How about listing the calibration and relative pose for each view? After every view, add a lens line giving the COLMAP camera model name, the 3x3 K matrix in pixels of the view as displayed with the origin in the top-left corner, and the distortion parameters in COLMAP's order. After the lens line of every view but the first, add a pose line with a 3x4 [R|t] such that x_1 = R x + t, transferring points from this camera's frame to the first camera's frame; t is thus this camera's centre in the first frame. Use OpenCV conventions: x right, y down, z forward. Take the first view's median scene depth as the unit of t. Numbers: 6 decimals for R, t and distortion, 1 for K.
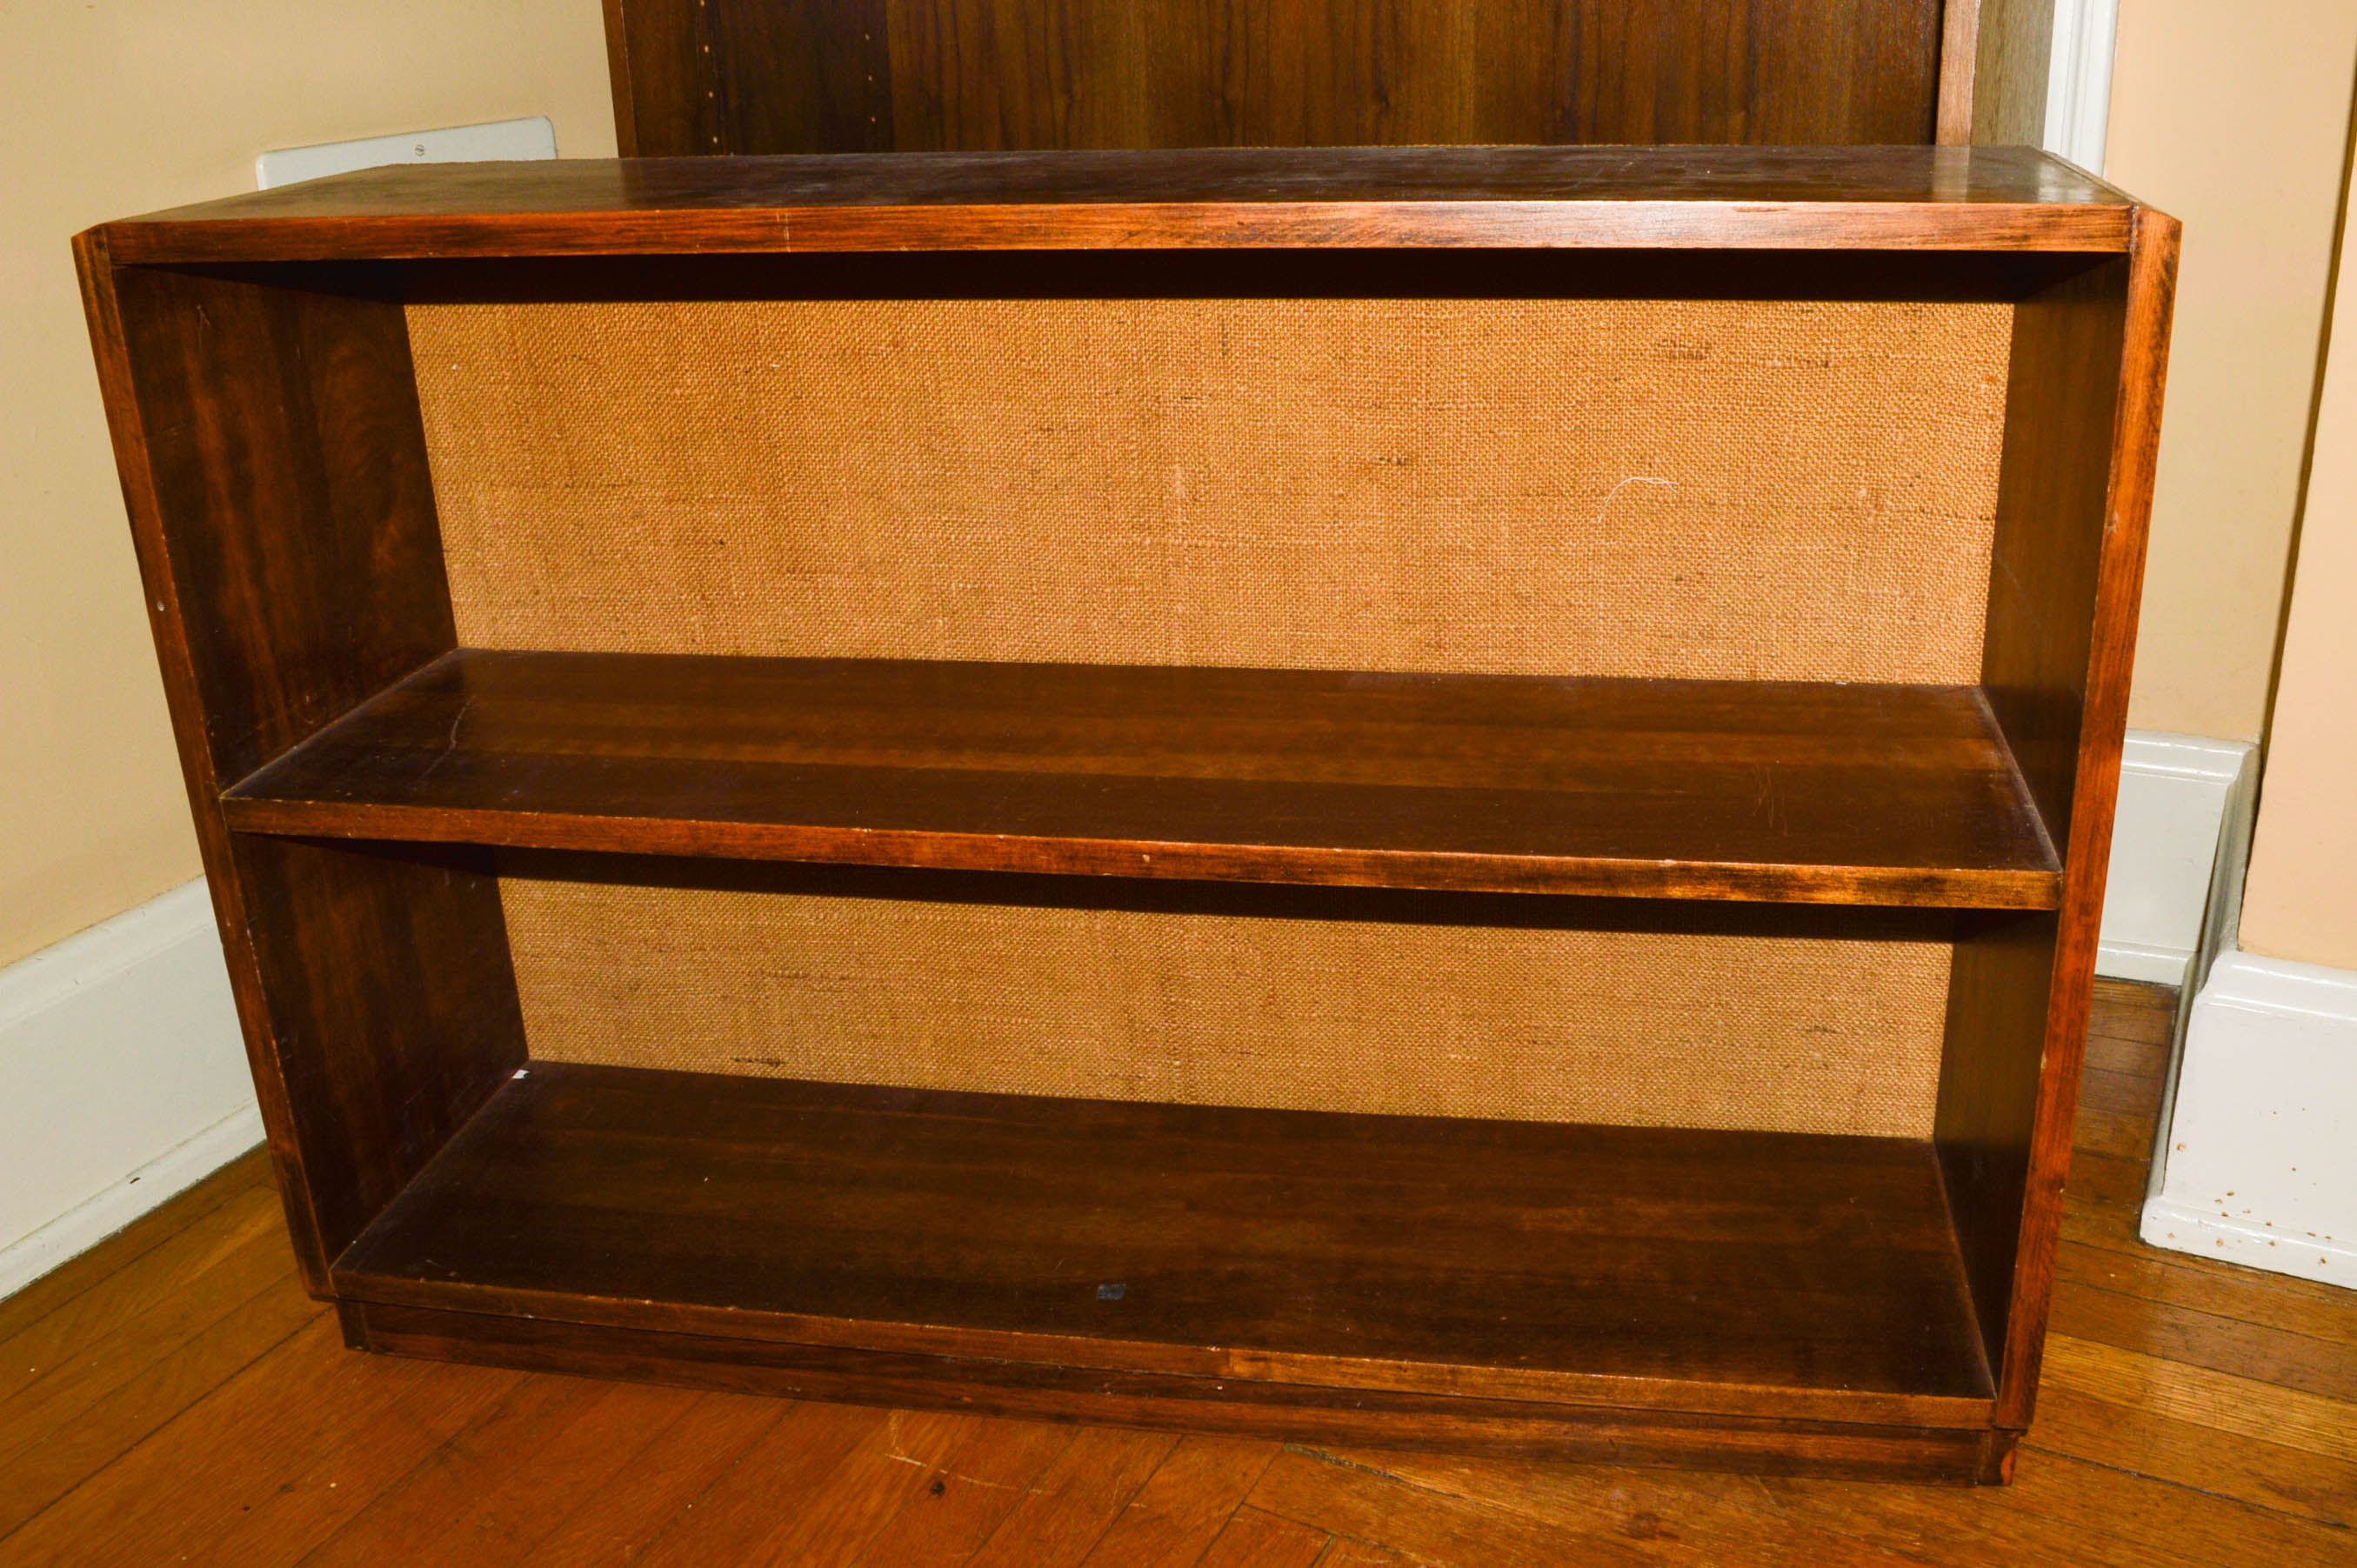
lens RADIAL K [[2084.5, 0, 1342.4], [0, 2084.5, 781.7], [0, 0, 1]] dist [-0.078457, 0.004534]
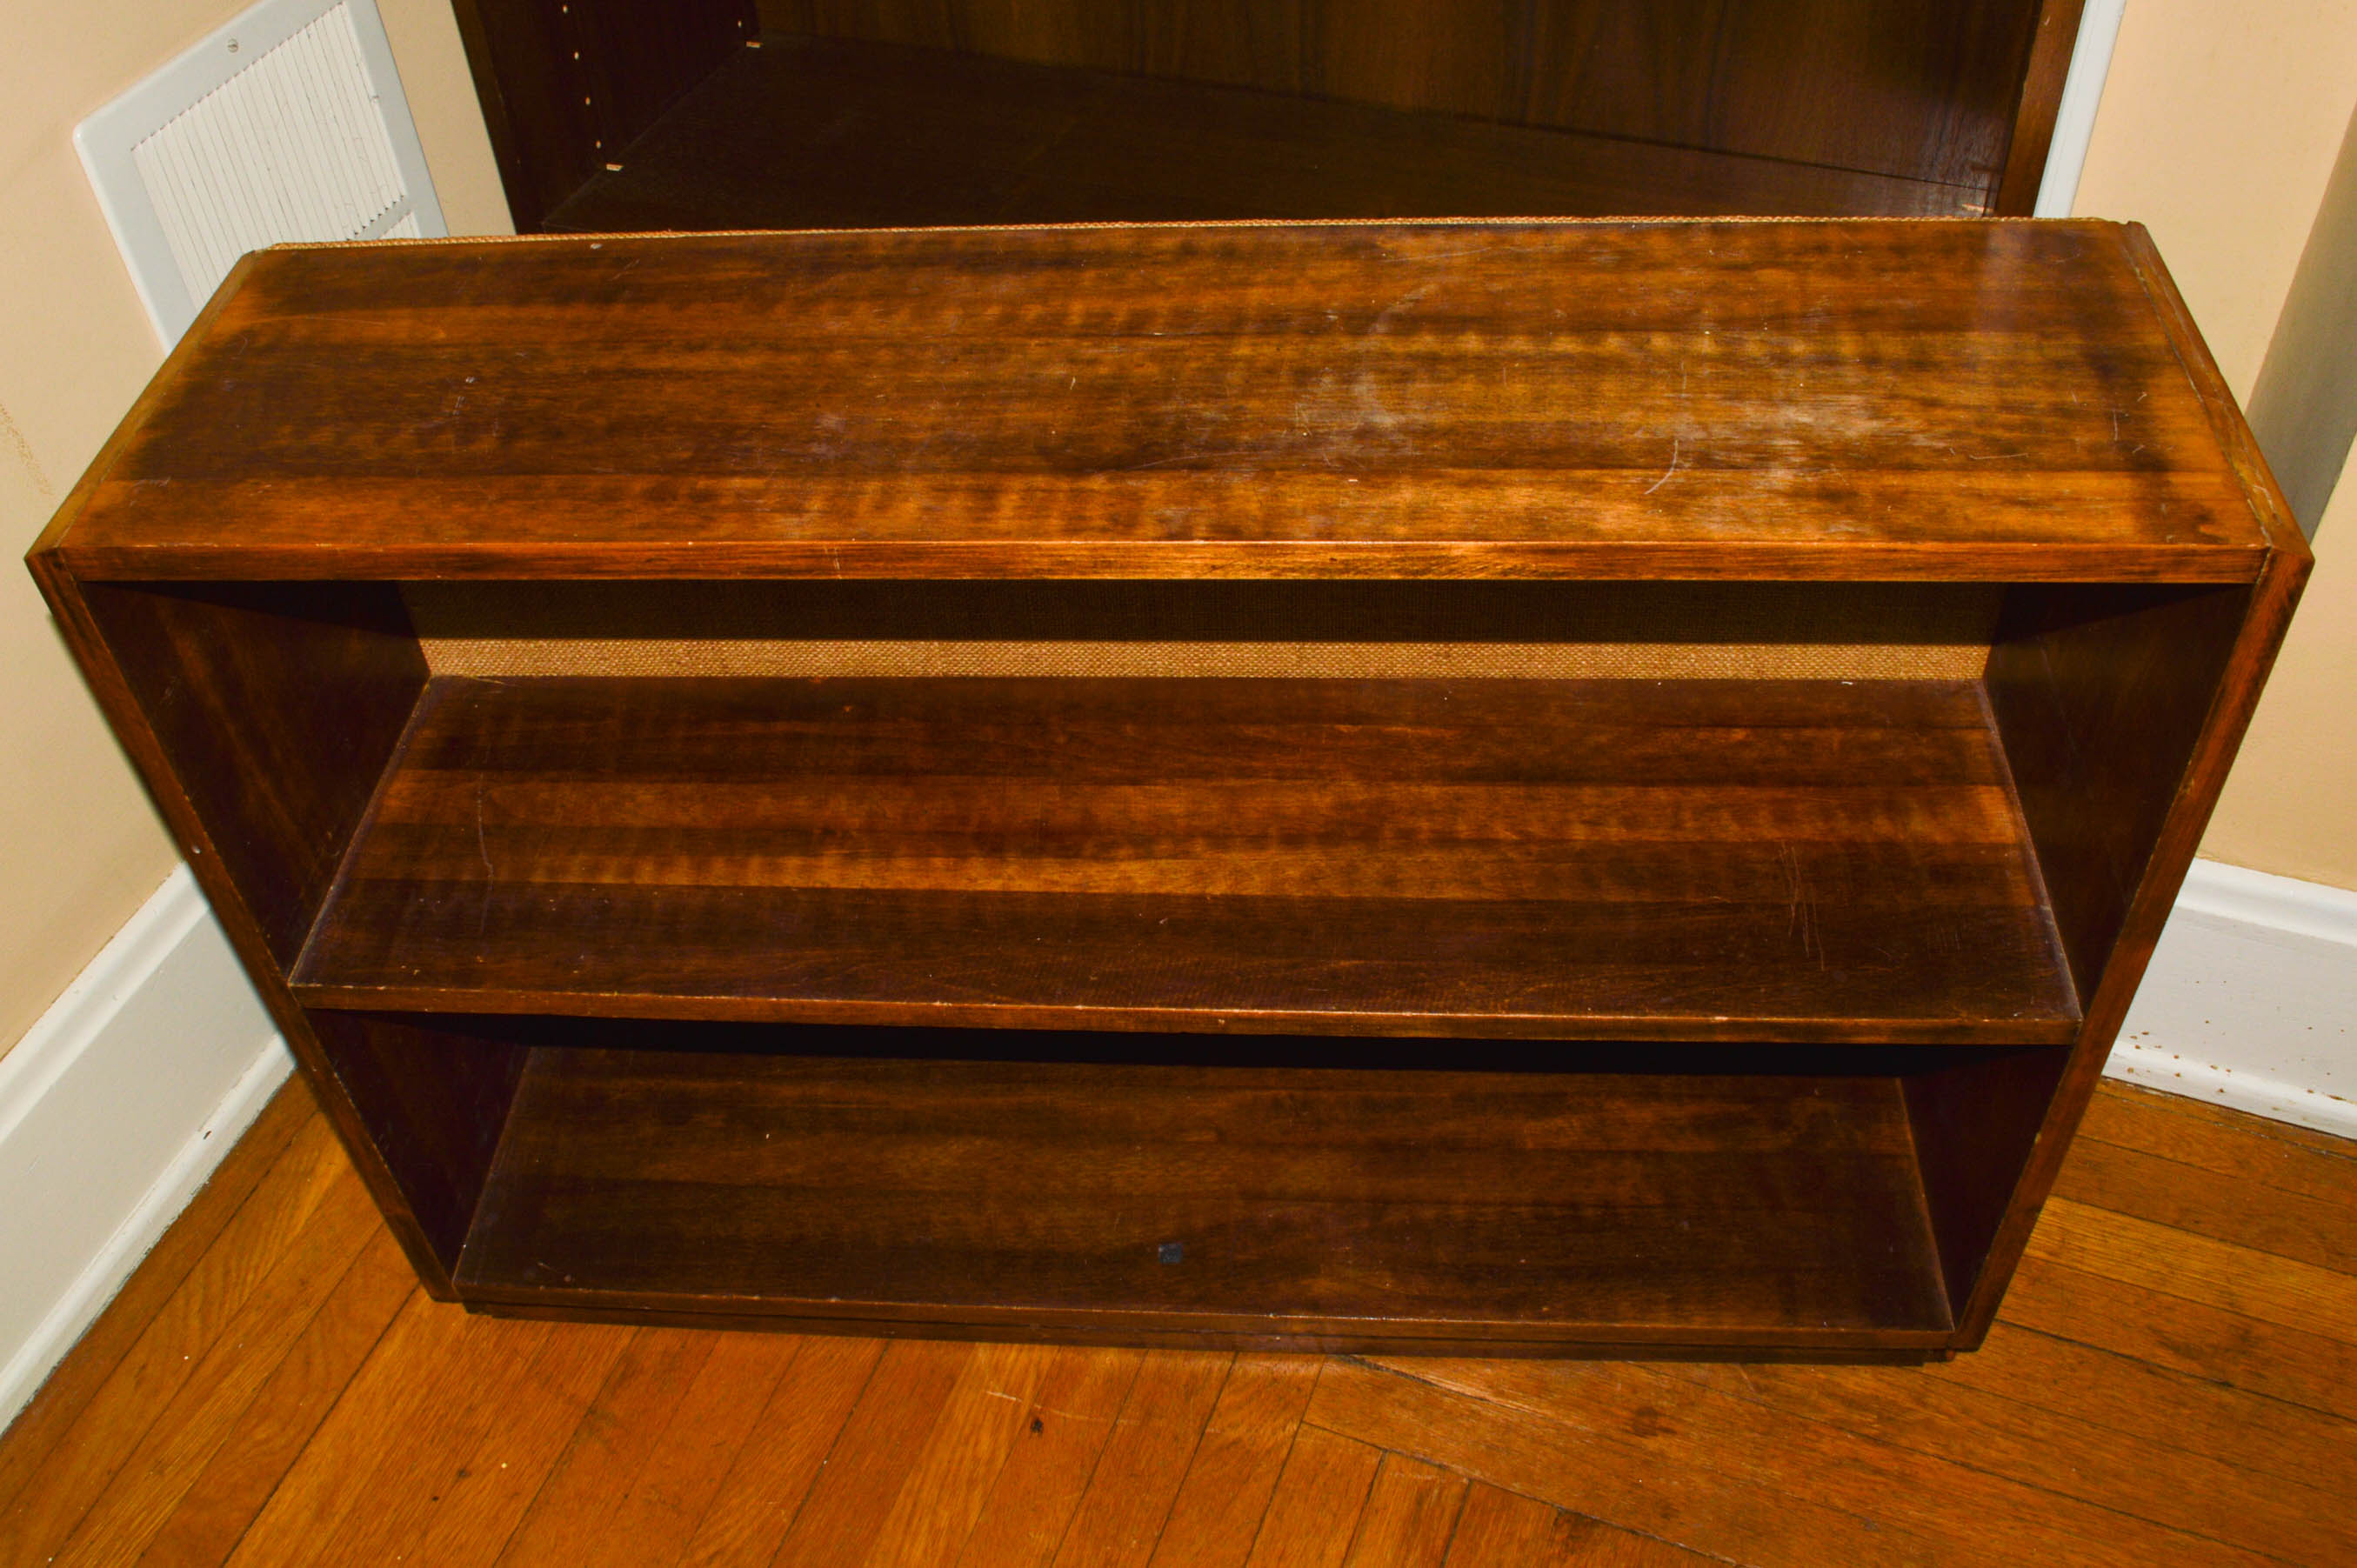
lens RADIAL K [[2072.9, 0, 1178.5], [0, 2072.9, 784.0], [0, 0, 1]] dist [-0.081867, 0.012944]
pose [[0.997217, -0.070740, 0.023549, -0.120376], [0.055575, 0.915833, 0.397695, -0.448062], [-0.049700, -0.395279, 0.917215, 0.080239]]
